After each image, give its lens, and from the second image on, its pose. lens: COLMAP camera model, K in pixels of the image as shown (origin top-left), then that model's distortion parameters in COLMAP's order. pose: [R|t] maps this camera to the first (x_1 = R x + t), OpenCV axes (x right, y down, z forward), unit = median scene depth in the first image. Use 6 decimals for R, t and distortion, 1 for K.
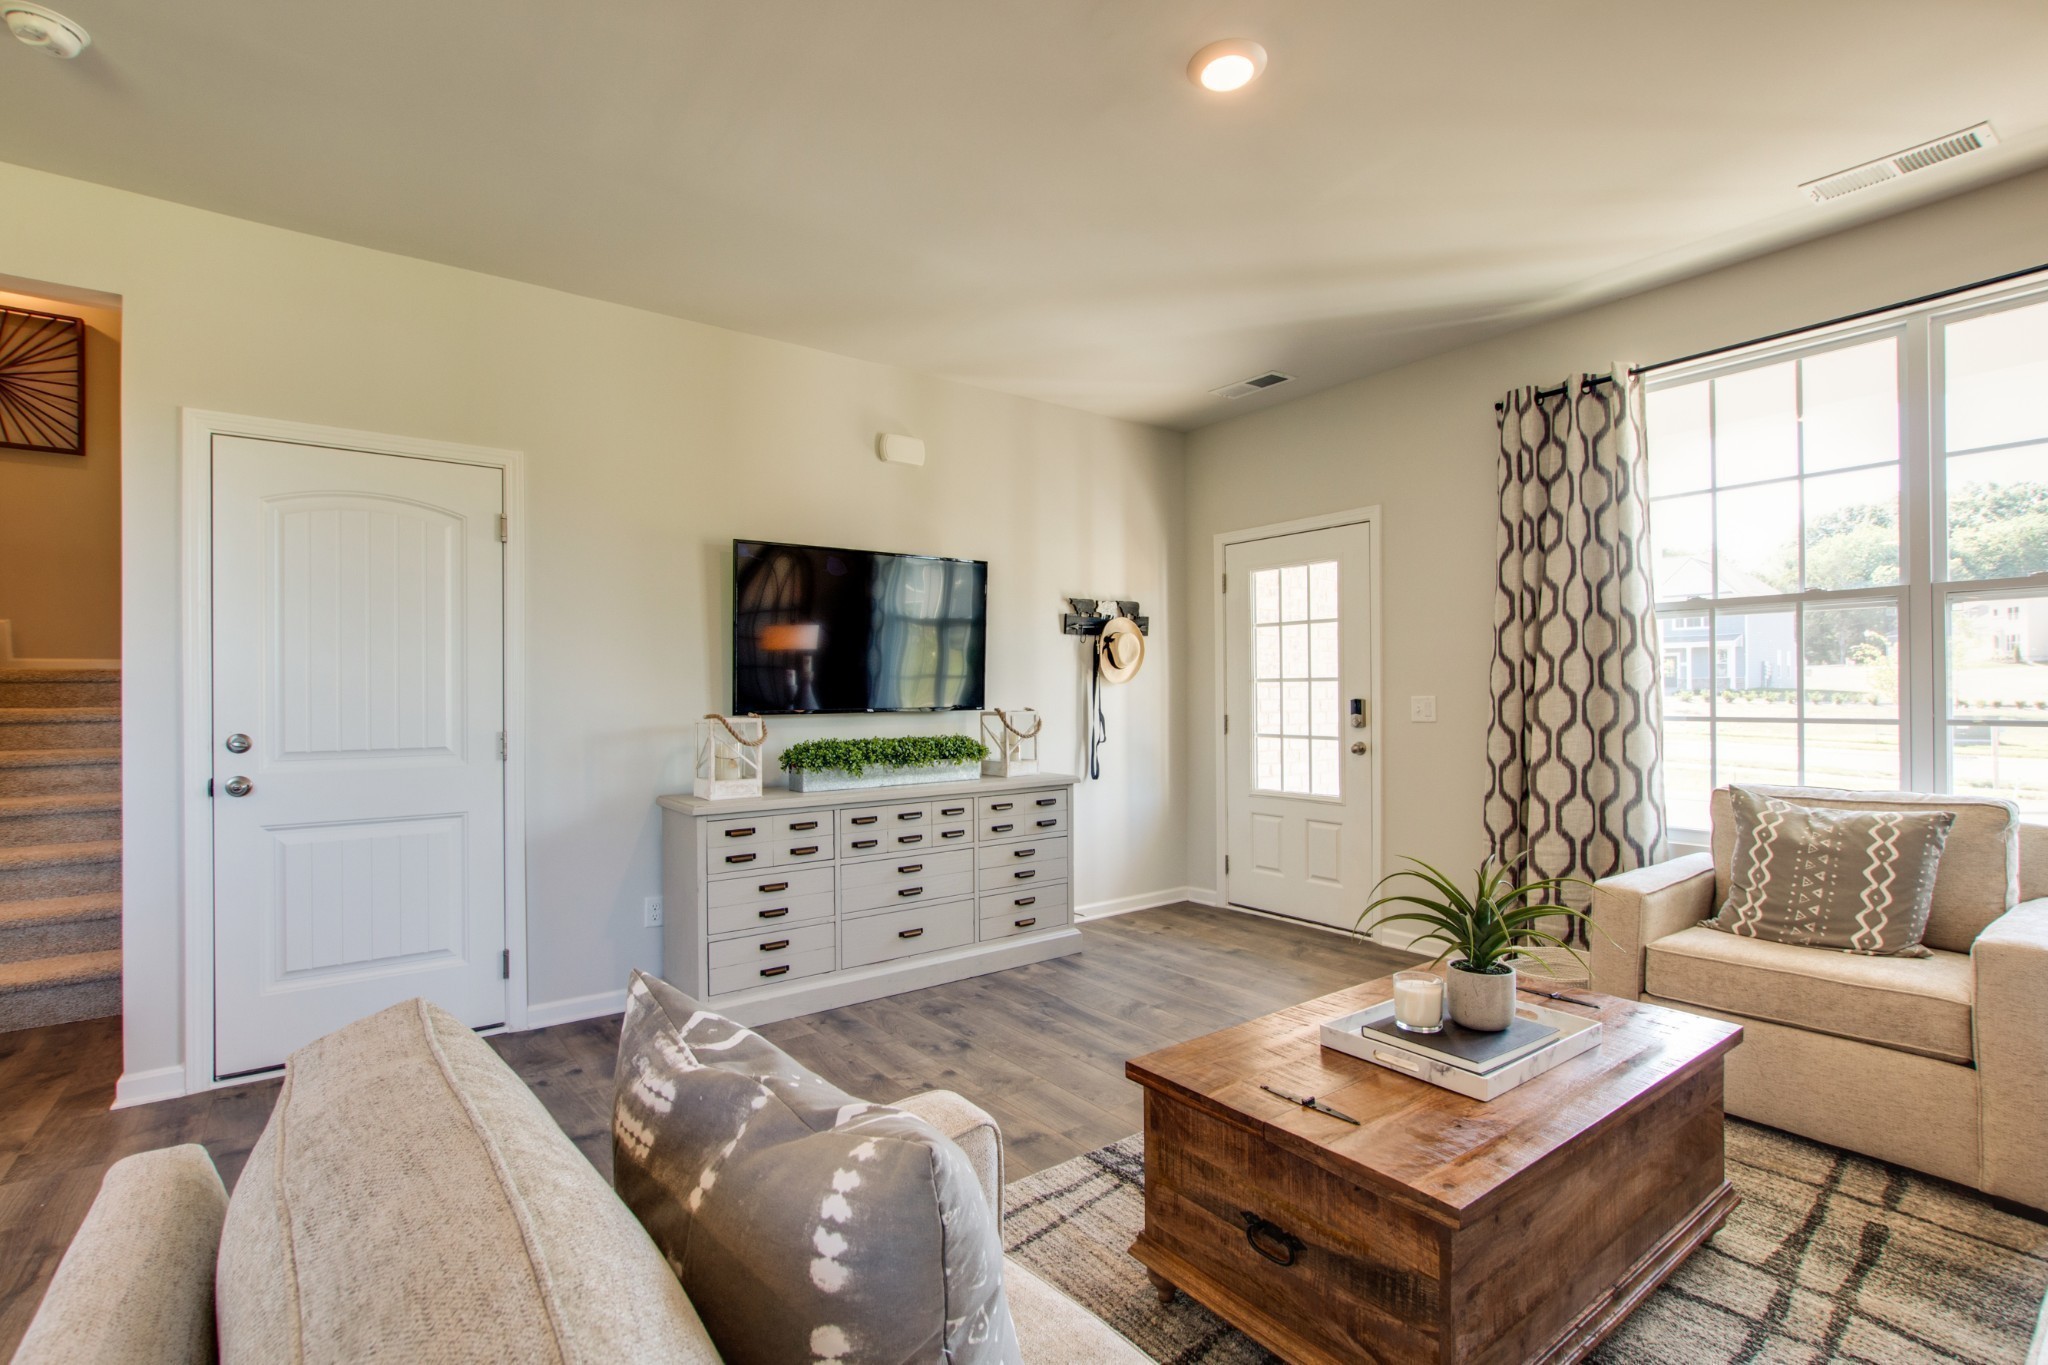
lens RADIAL K [[932.9, 0, 1021.2], [0, 932.9, 690.7], [0, 0, 1]] dist [-0.005098, 0.000665]
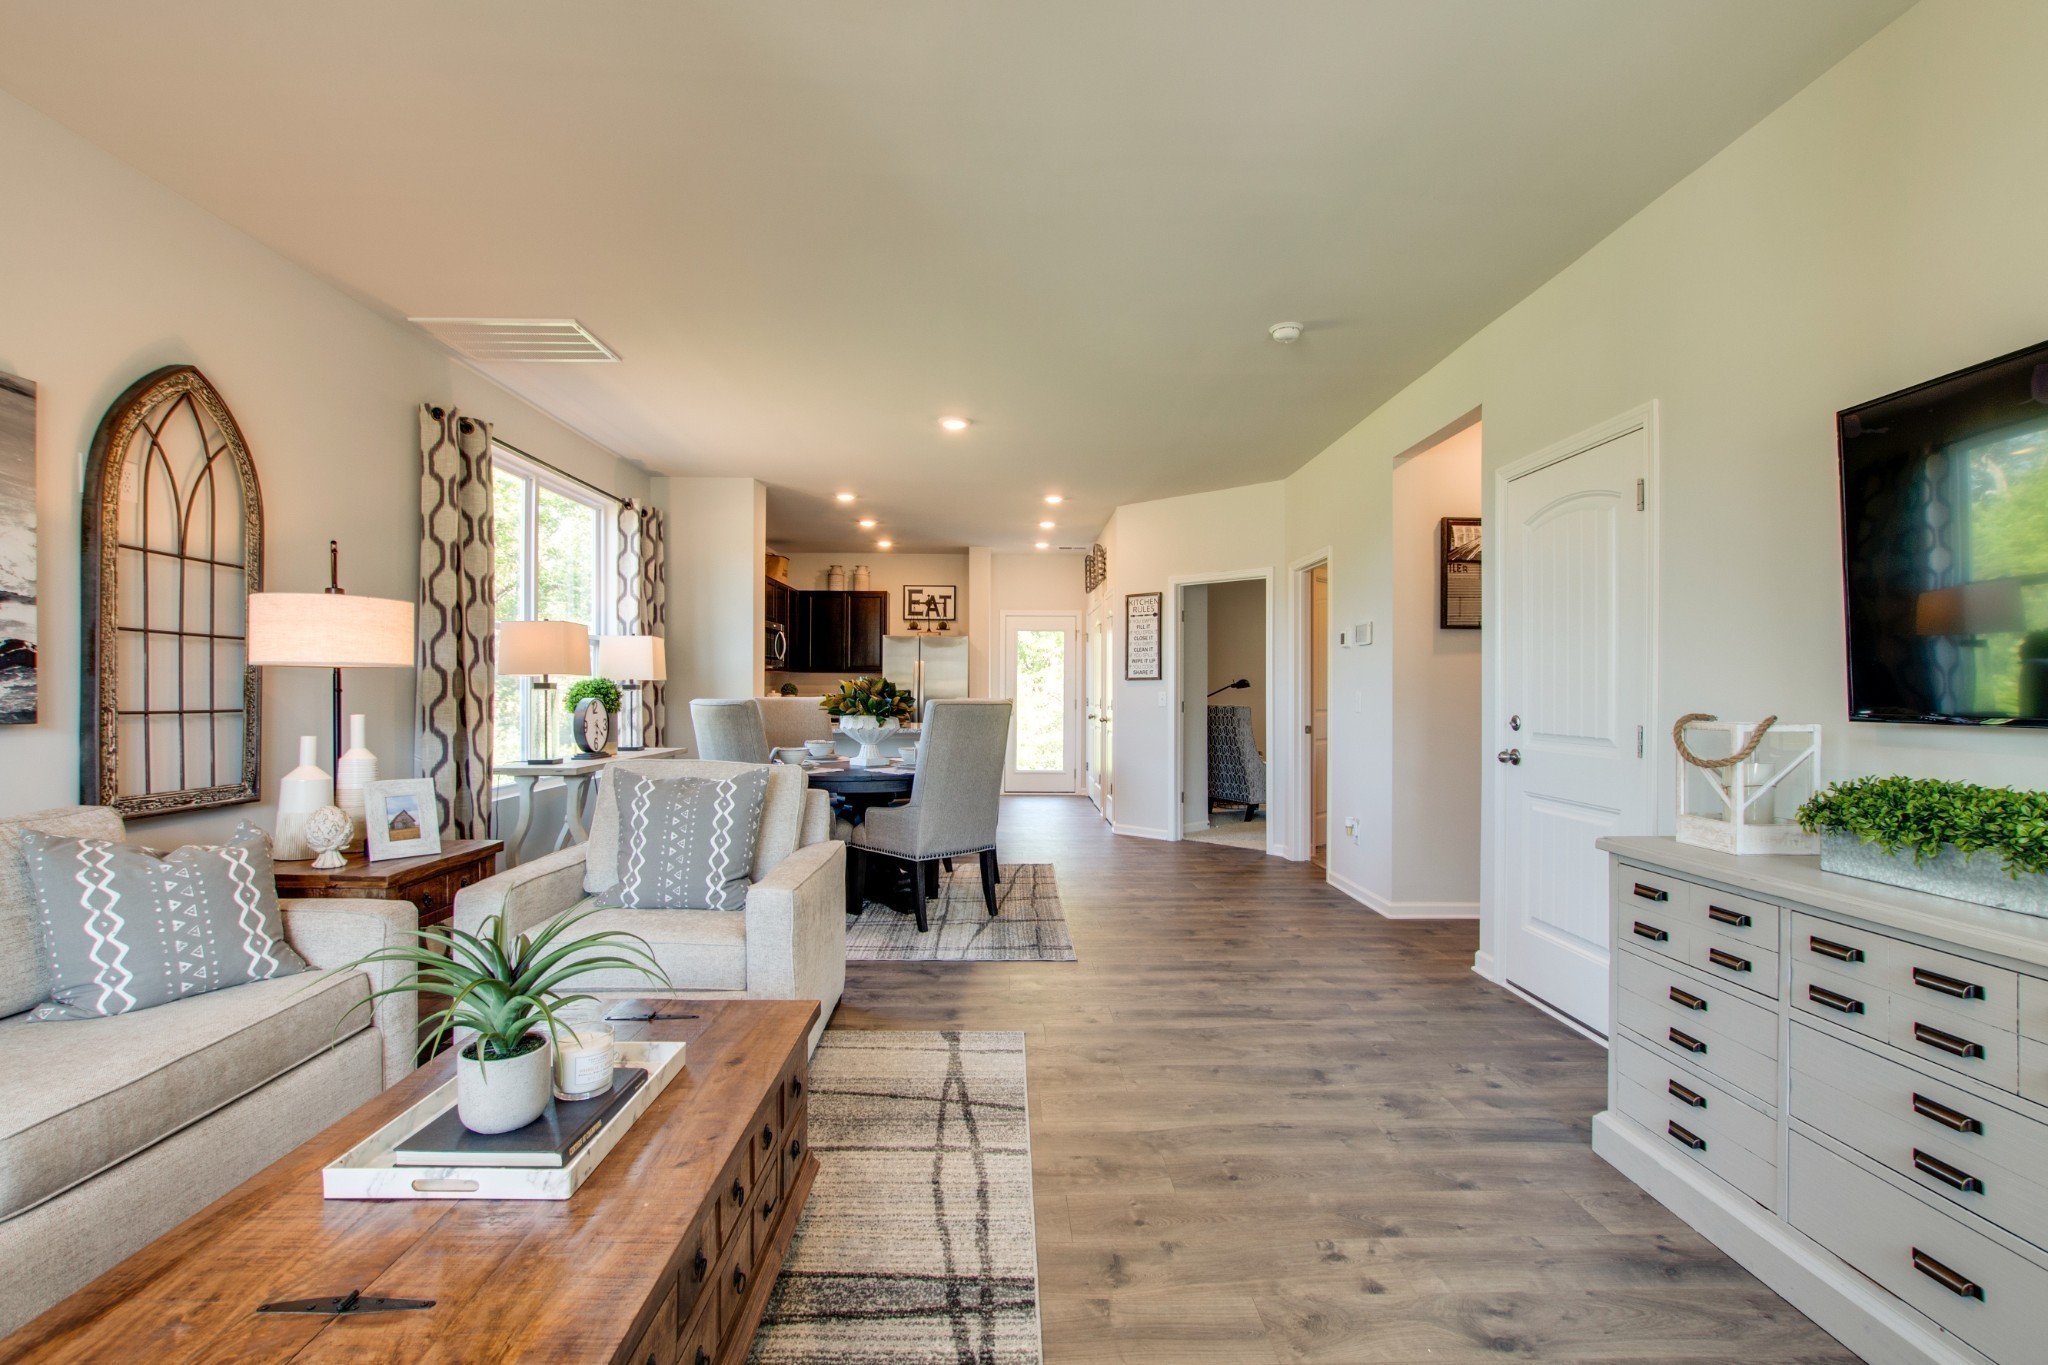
lens RADIAL K [[932.9, 0, 1021.2], [0, 932.9, 690.7], [0, 0, 1]] dist [-0.005098, 0.000665]
pose [[-0.576455, 0.006471, -0.817104, 0.496958], [0.002909, 0.999979, 0.005867, 0.003597], [0.817124, 0.001005, -0.576461, 1.020219]]
